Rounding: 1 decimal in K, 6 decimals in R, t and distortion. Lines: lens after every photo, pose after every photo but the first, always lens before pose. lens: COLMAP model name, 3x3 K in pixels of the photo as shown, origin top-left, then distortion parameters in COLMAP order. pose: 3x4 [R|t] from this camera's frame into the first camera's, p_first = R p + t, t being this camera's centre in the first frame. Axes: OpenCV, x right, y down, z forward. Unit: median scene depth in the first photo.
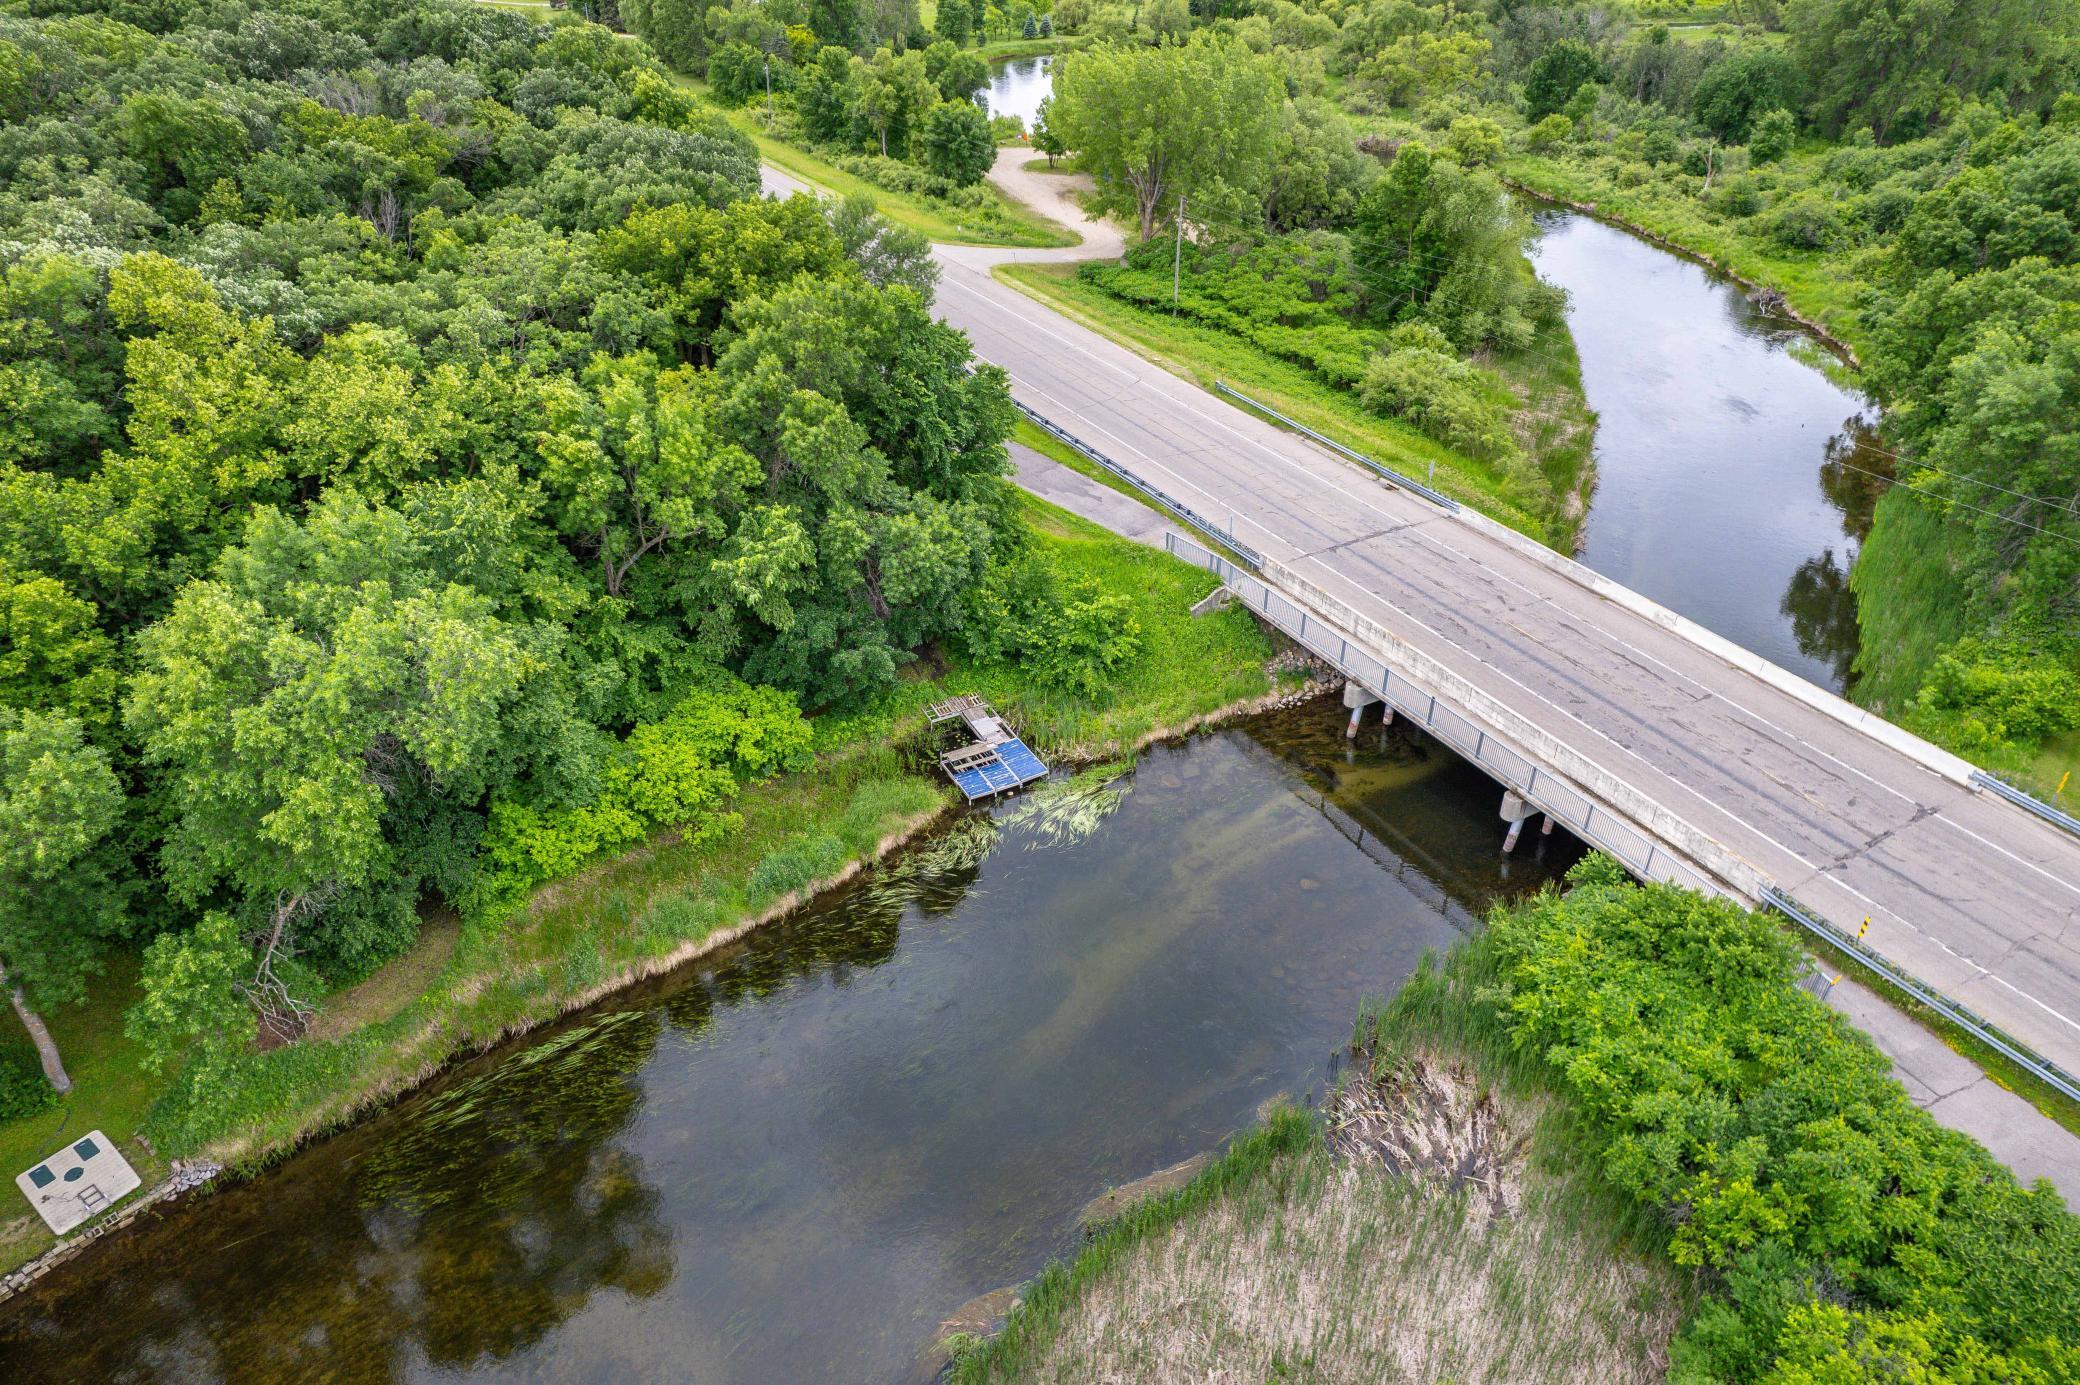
lens RADIAL K [[1337.9, 0, 1052.8], [0, 1337.9, 685.7], [0, 0, 1]] dist [-0.077100, 0.071485]
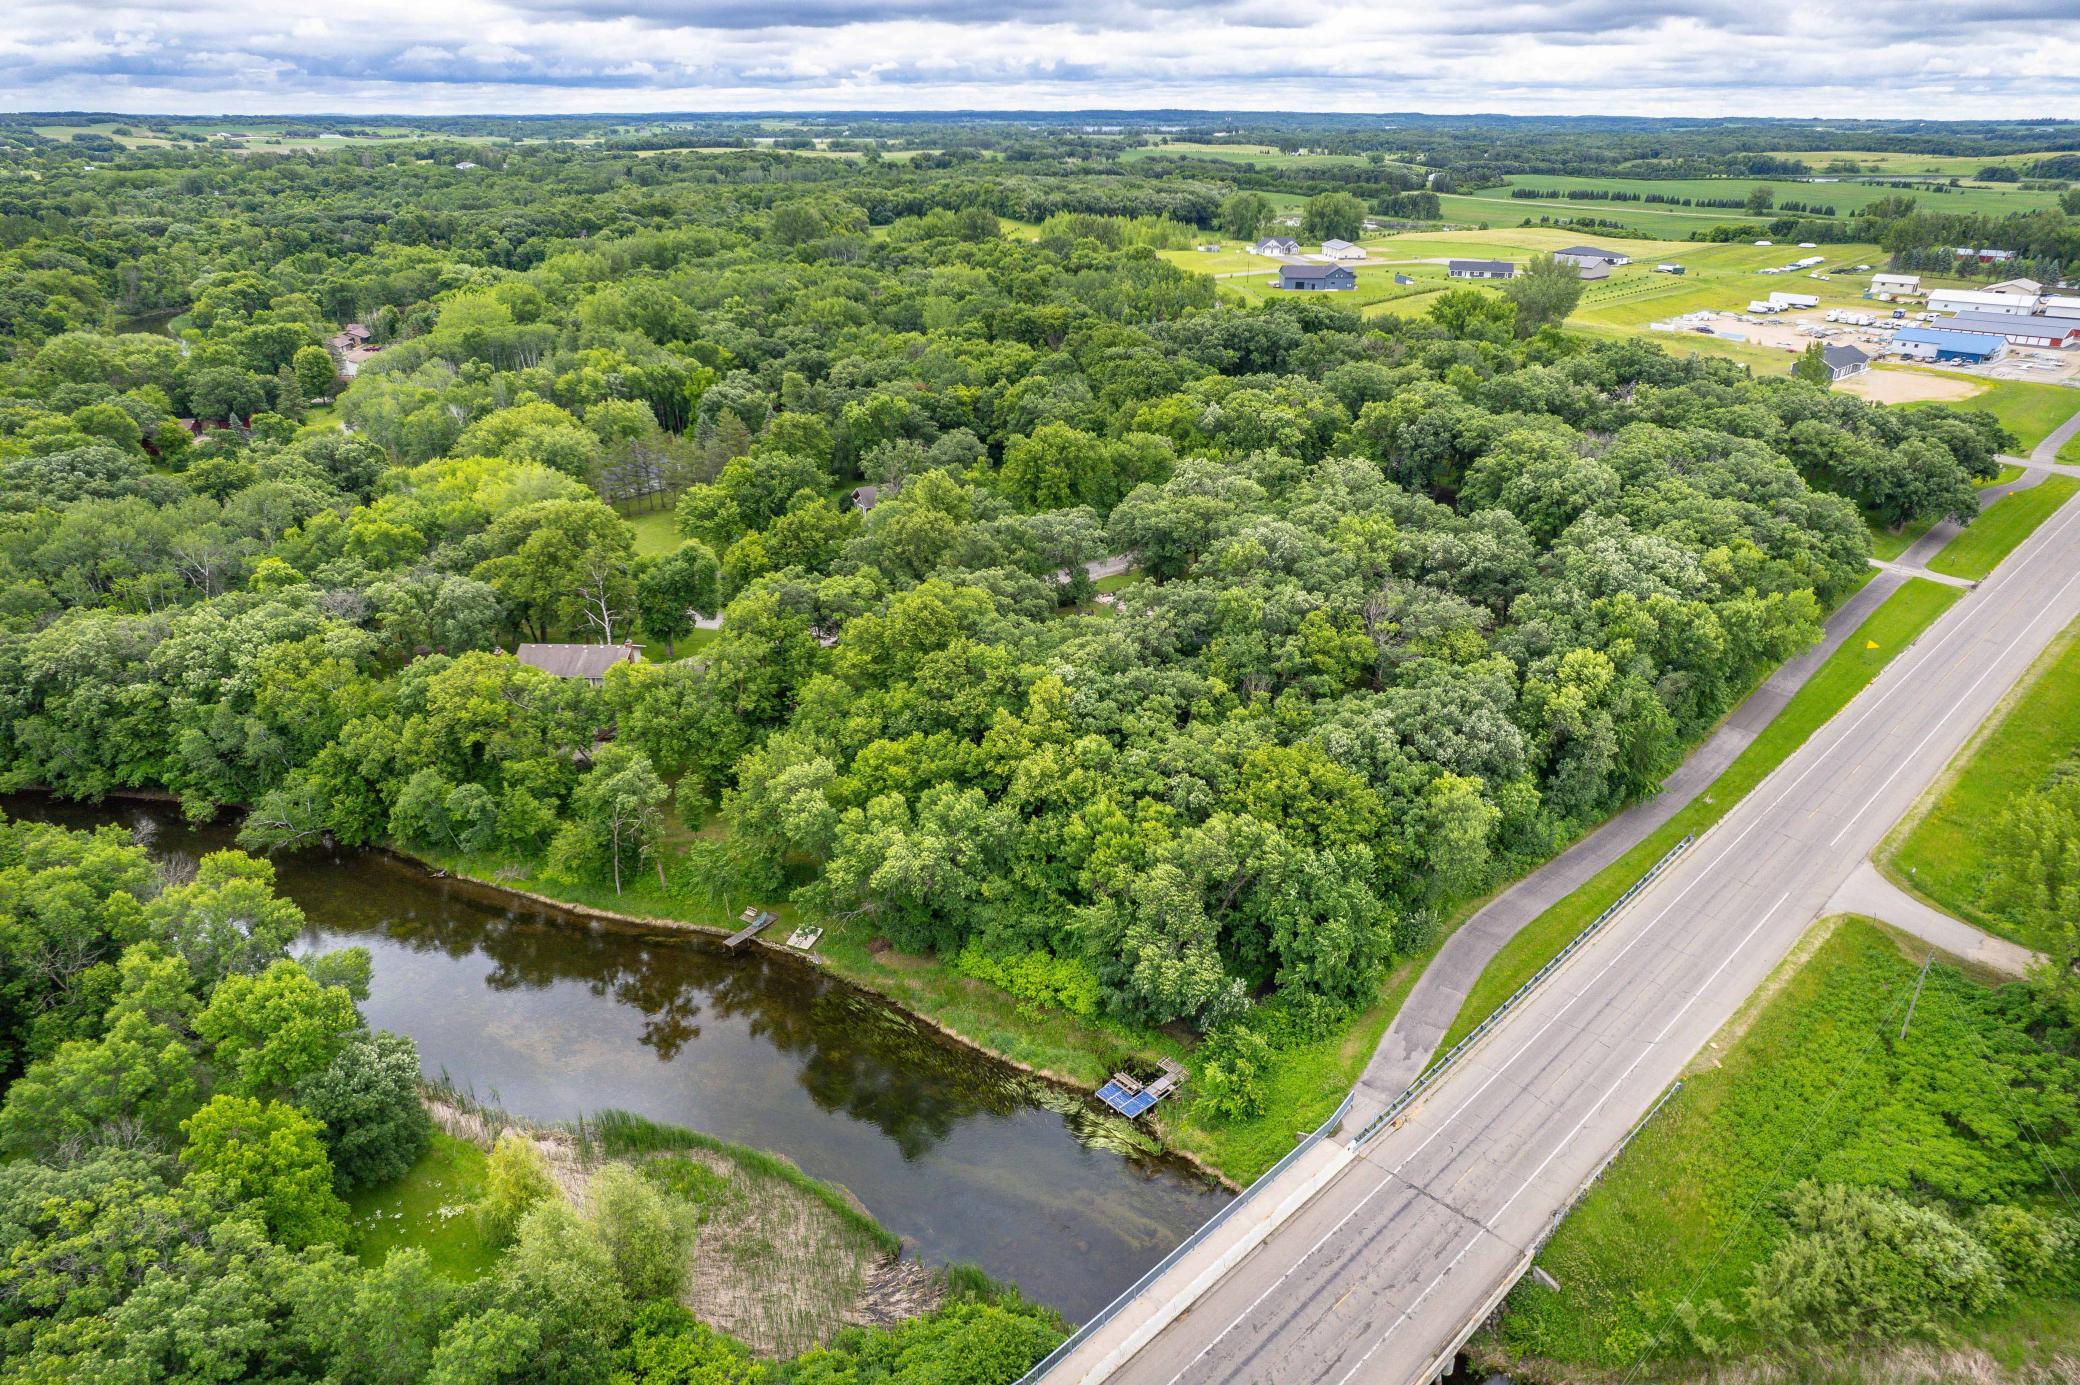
lens RADIAL K [[1337.9, 0, 1045.3], [0, 1337.9, 696.2], [0, 0, 1]] dist [-0.077100, 0.071485]
pose [[0.243173, 0.392808, -0.886887, 1.328938], [-0.518875, 0.825193, 0.223215, -0.738526], [0.819534, 0.405904, 0.404483, 0.000547]]
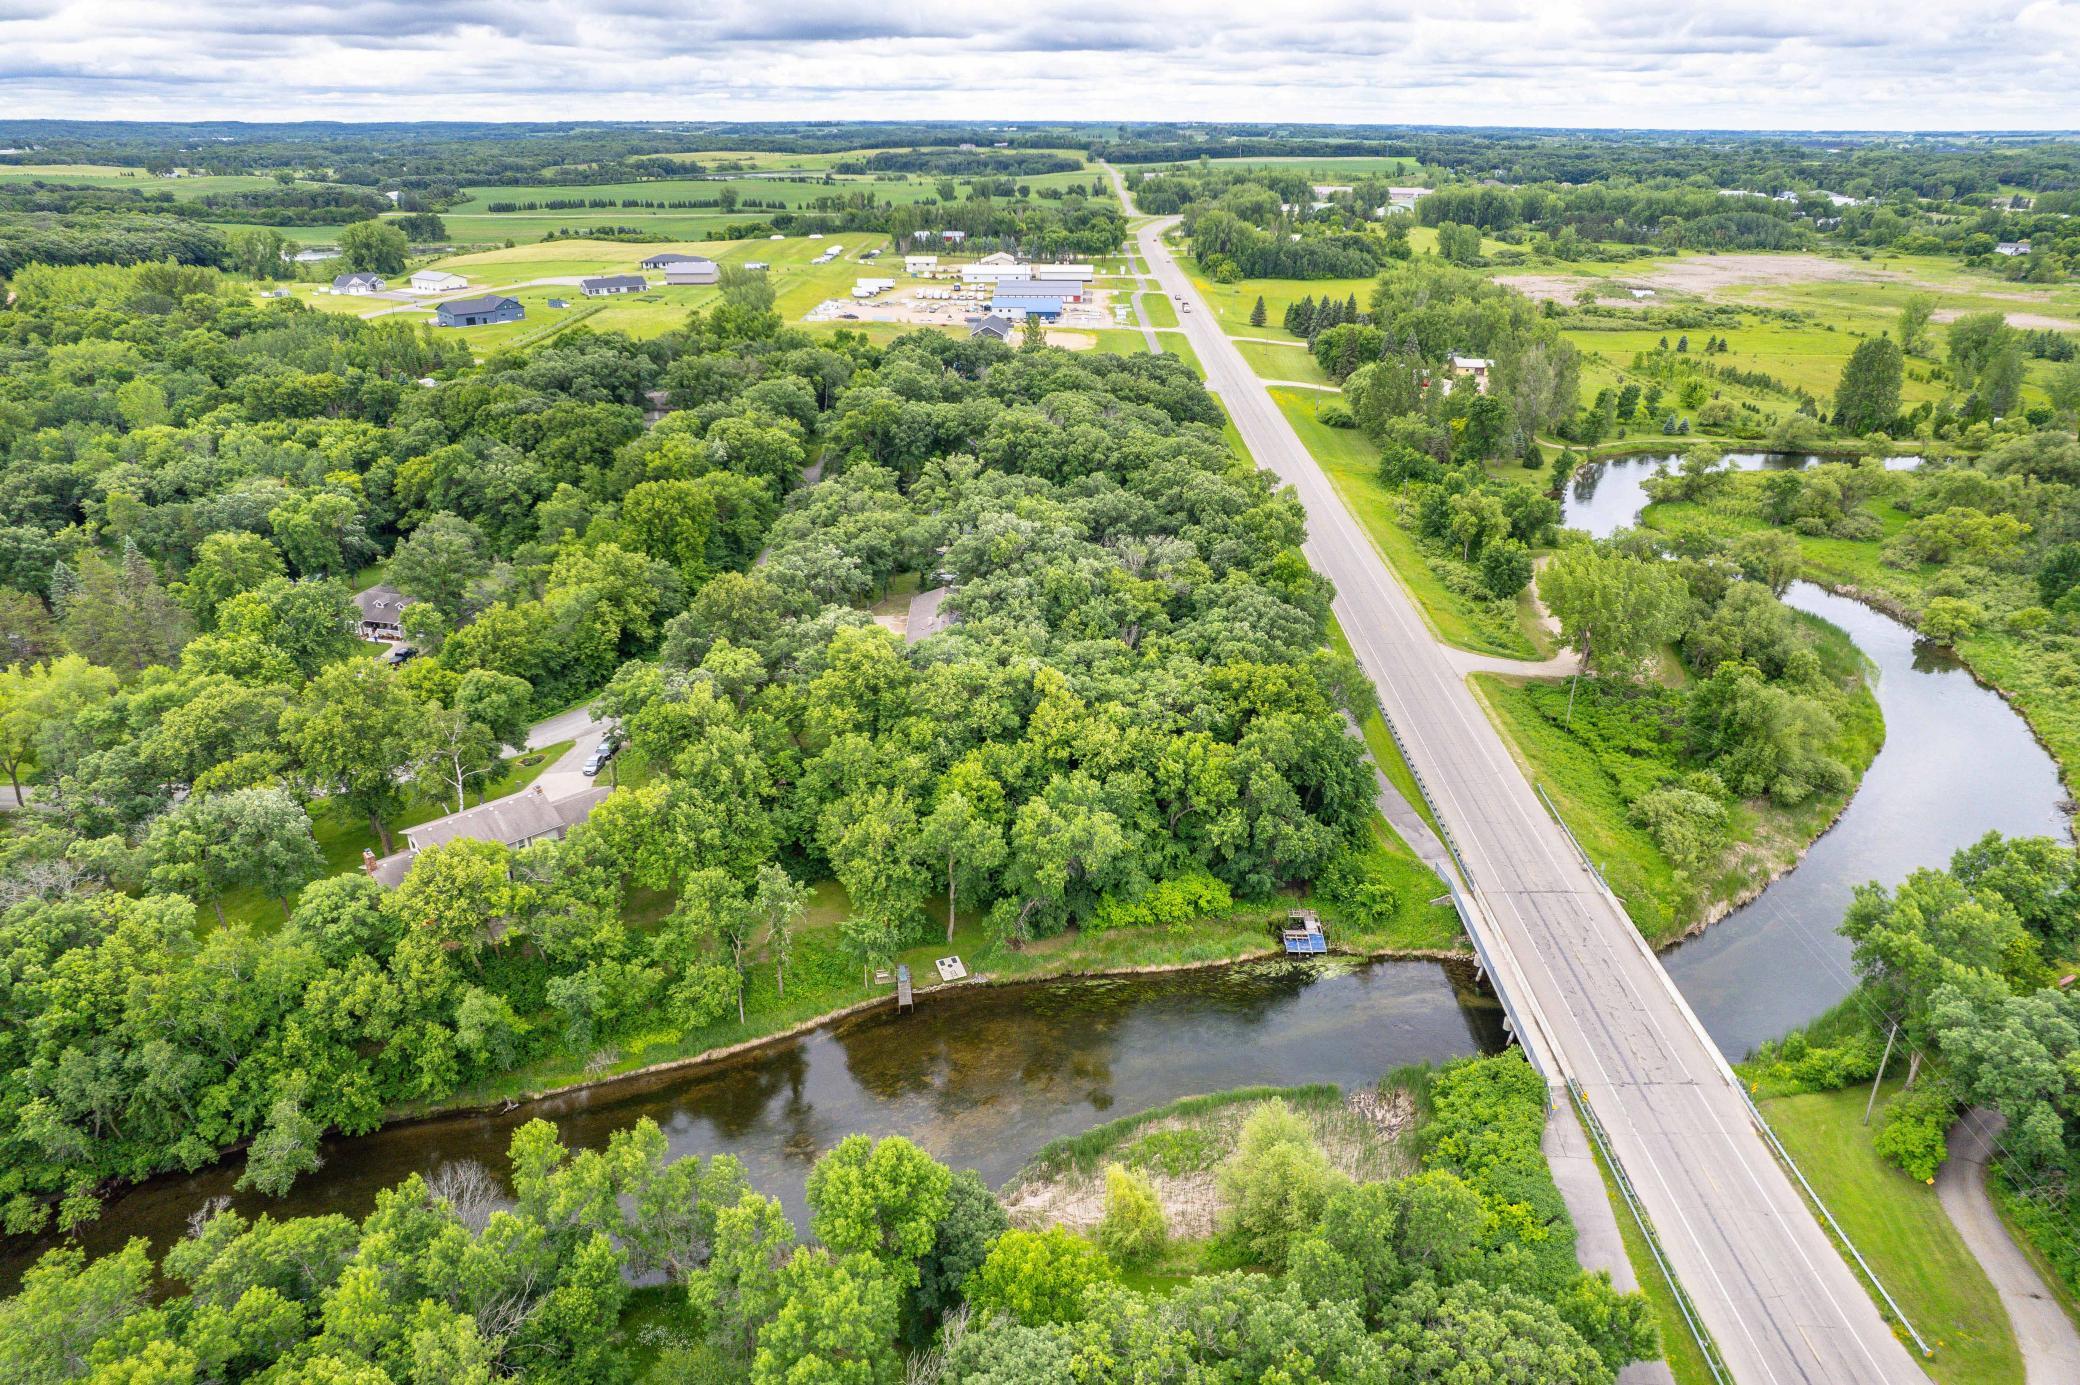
lens RADIAL K [[1337.9, 0, 1046.4], [0, 1337.9, 685.5], [0, 0, 1]] dist [-0.077100, 0.071485]
pose [[0.853726, 0.205331, -0.478530, 0.597163], [-0.277461, 0.957026, -0.084359, -0.045302], [0.440644, 0.204793, 0.874010, -1.301519]]
